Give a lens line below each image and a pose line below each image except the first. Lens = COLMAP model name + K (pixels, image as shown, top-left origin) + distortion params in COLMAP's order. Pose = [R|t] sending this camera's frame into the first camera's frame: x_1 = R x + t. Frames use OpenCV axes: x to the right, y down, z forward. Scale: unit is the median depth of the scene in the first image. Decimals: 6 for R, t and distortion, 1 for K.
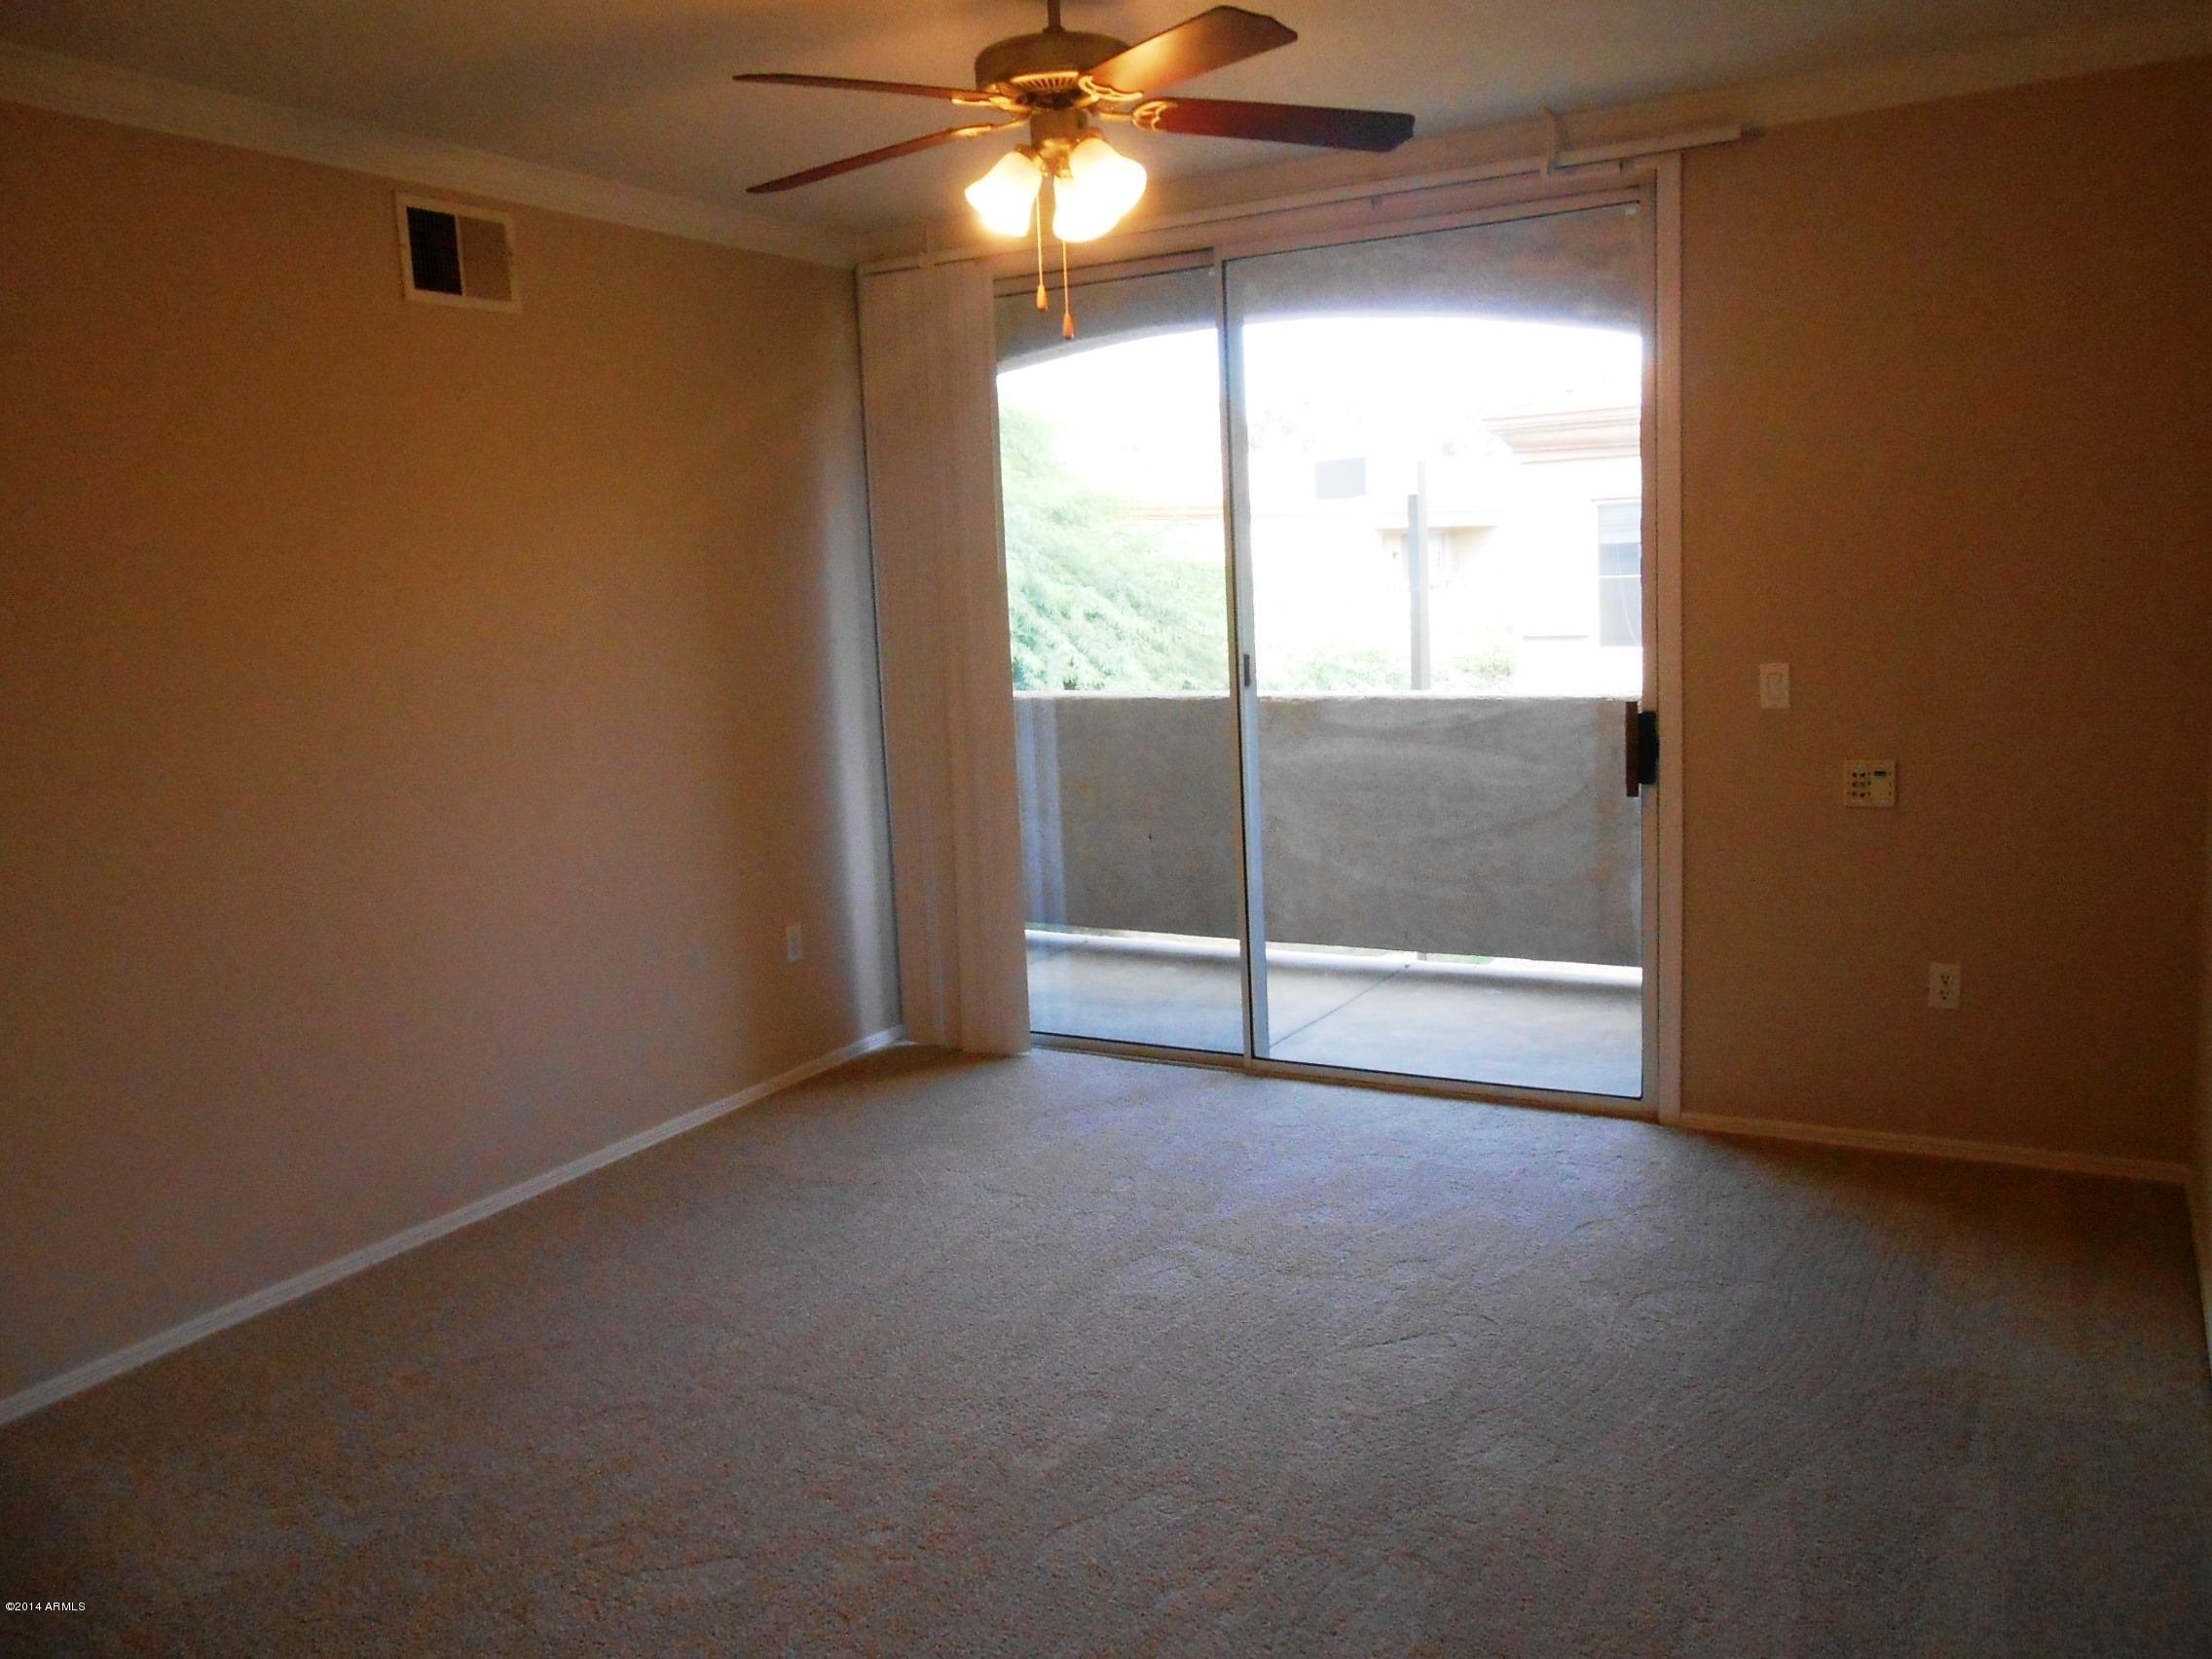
lens RADIAL K [[1724.0, 0, 1106.0], [0, 1724.0, 829.5], [0, 0, 1]] dist [-0.044464, -0.002952]
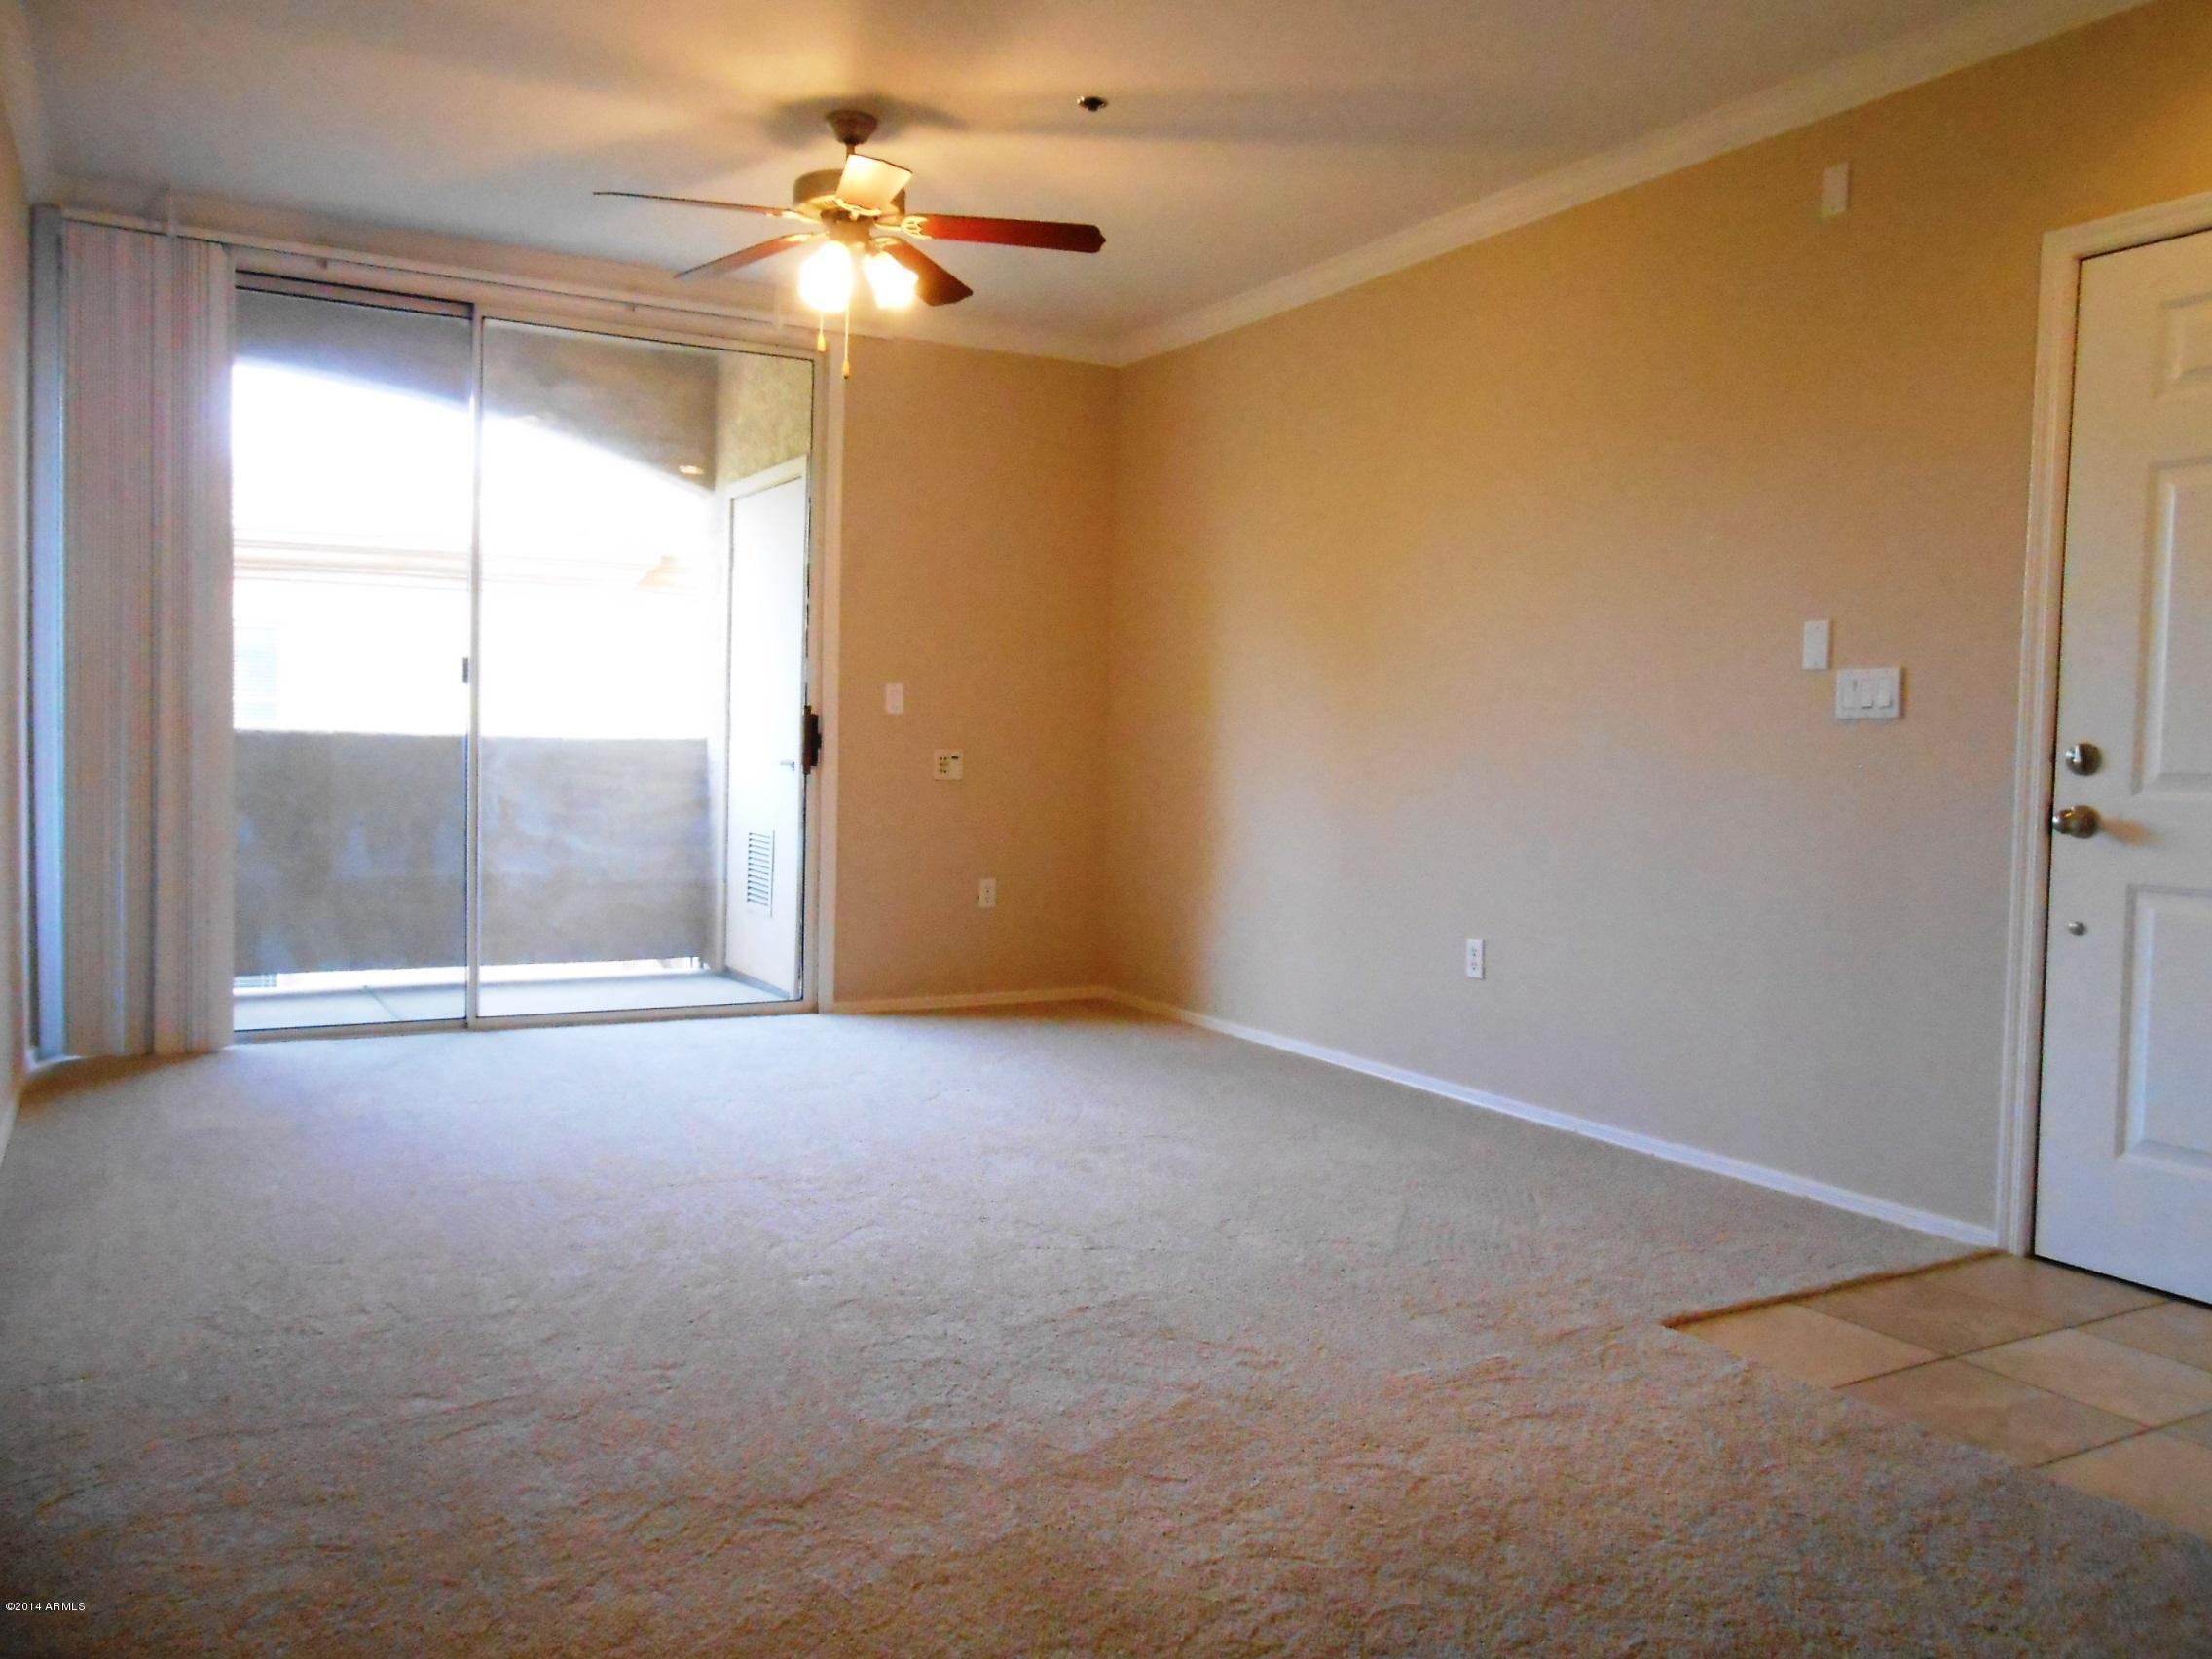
lens RADIAL K [[1724.0, 0, 1106.0], [0, 1724.0, 829.5], [0, 0, 1]] dist [-0.044464, -0.002952]
pose [[0.489223, 0.016078, 0.872011, -0.800953], [0.079495, 0.994846, -0.062941, 0.133925], [-0.868529, 0.100113, 0.485423, 0.113493]]
